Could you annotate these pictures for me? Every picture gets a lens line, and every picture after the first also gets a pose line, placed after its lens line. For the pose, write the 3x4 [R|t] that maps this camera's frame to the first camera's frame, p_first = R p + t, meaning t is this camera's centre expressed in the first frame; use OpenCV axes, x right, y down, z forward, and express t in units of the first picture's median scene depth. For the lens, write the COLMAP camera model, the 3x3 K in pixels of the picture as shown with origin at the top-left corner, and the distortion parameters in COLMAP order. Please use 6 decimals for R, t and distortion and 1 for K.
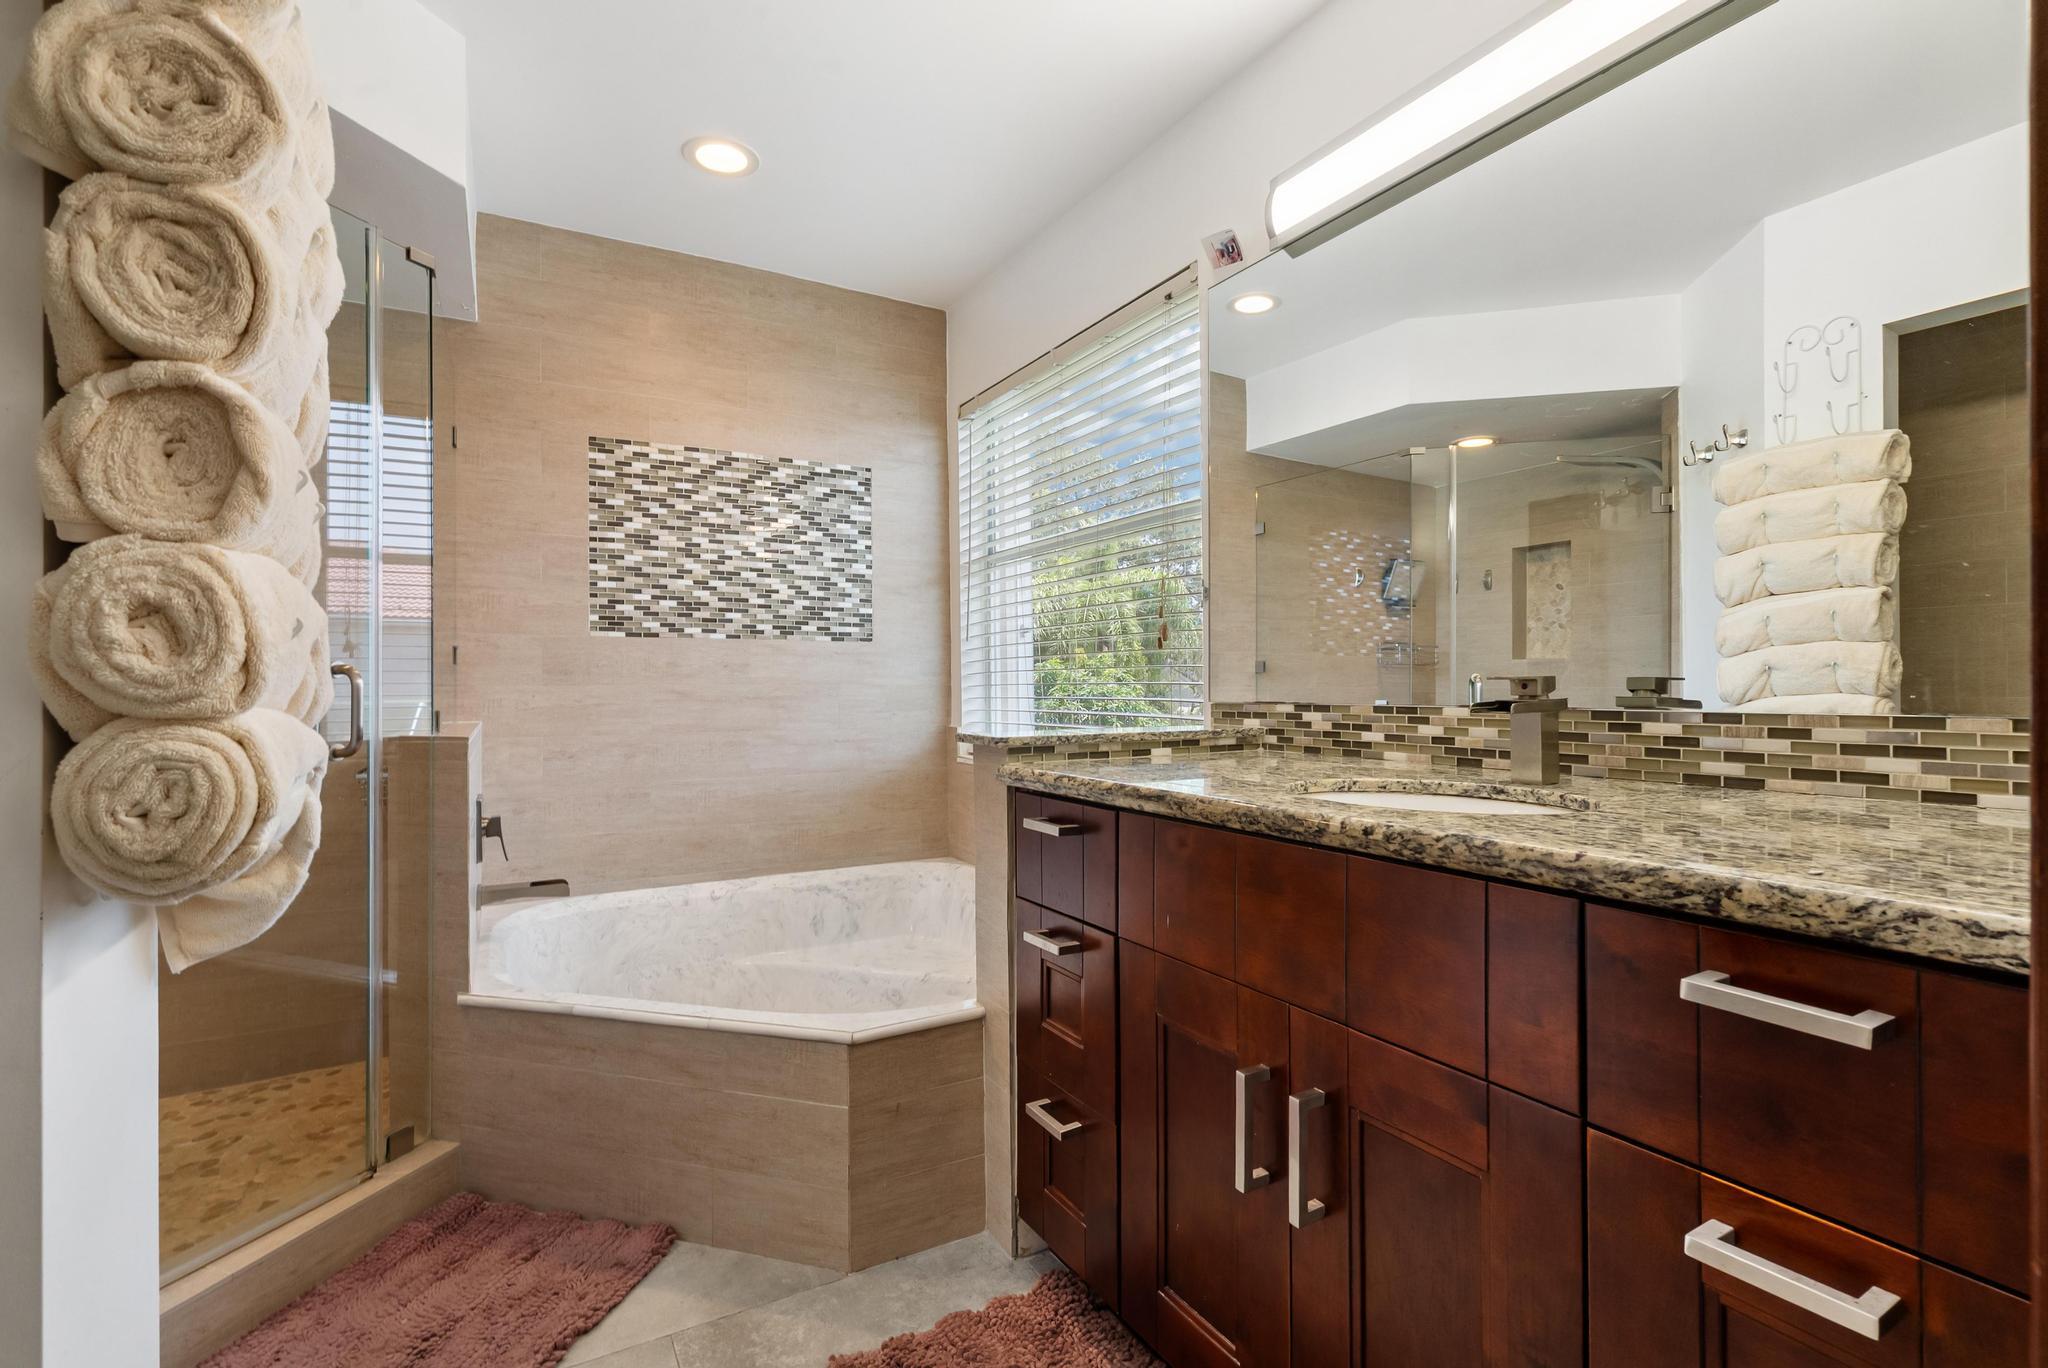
lens RADIAL K [[930.6, 0, 1023.2], [0, 930.6, 685.5], [0, 0, 1]] dist [-0.007129, 0.002829]
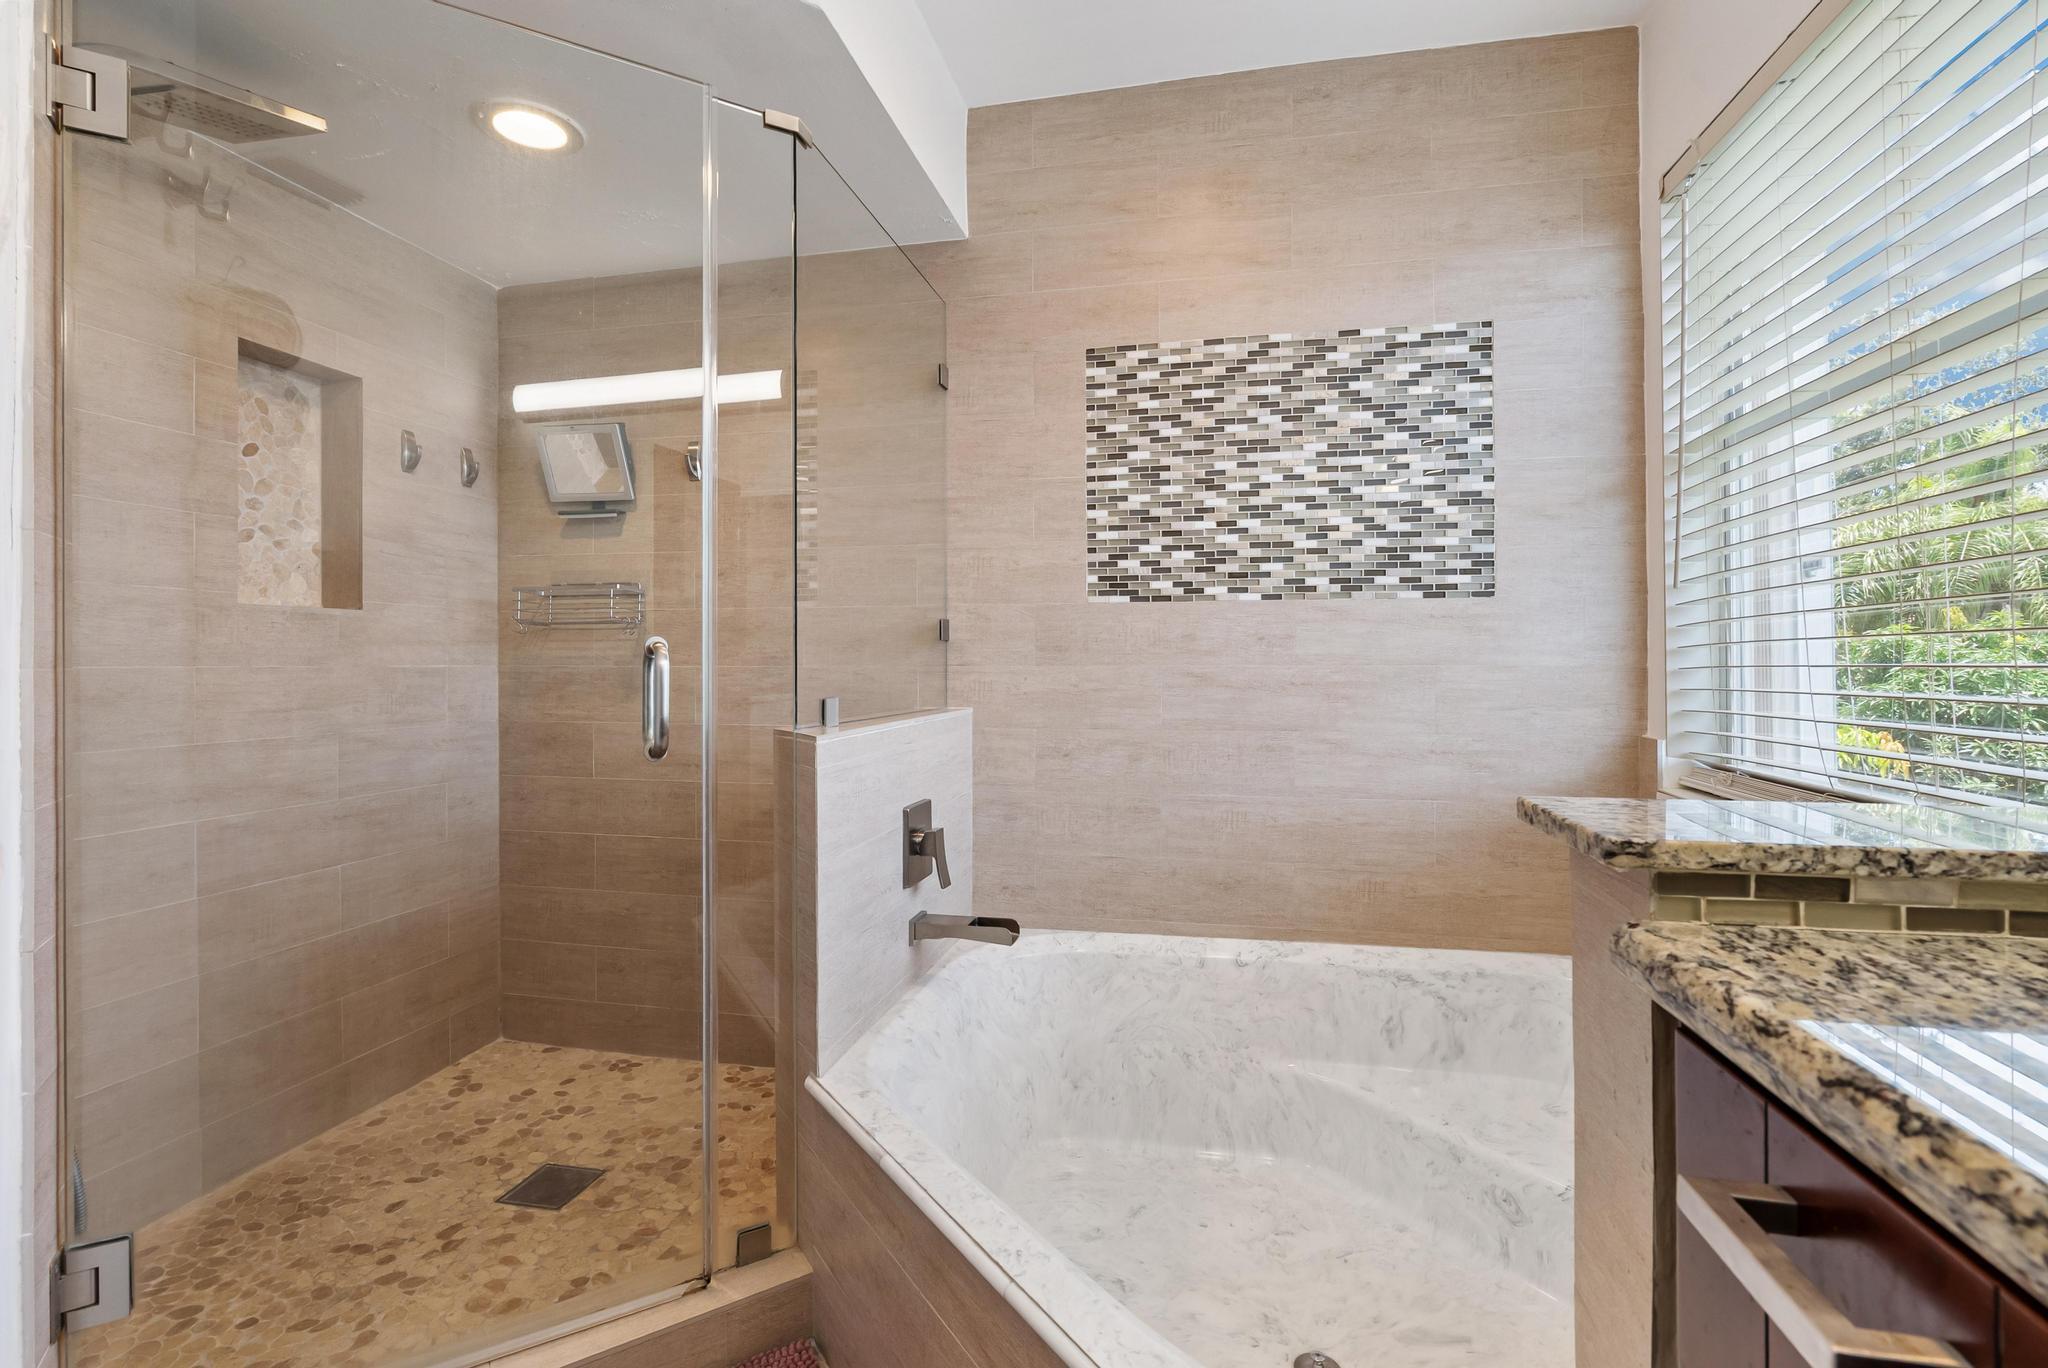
lens RADIAL K [[930.6, 0, 1040.5], [0, 930.6, 664.1], [0, 0, 1]] dist [-0.007129, 0.002829]
pose [[0.754986, 0.003067, -0.655733, 0.019494], [-0.001529, 0.999995, 0.002917, -0.003243], [0.655739, -0.001200, 0.754987, 0.358000]]
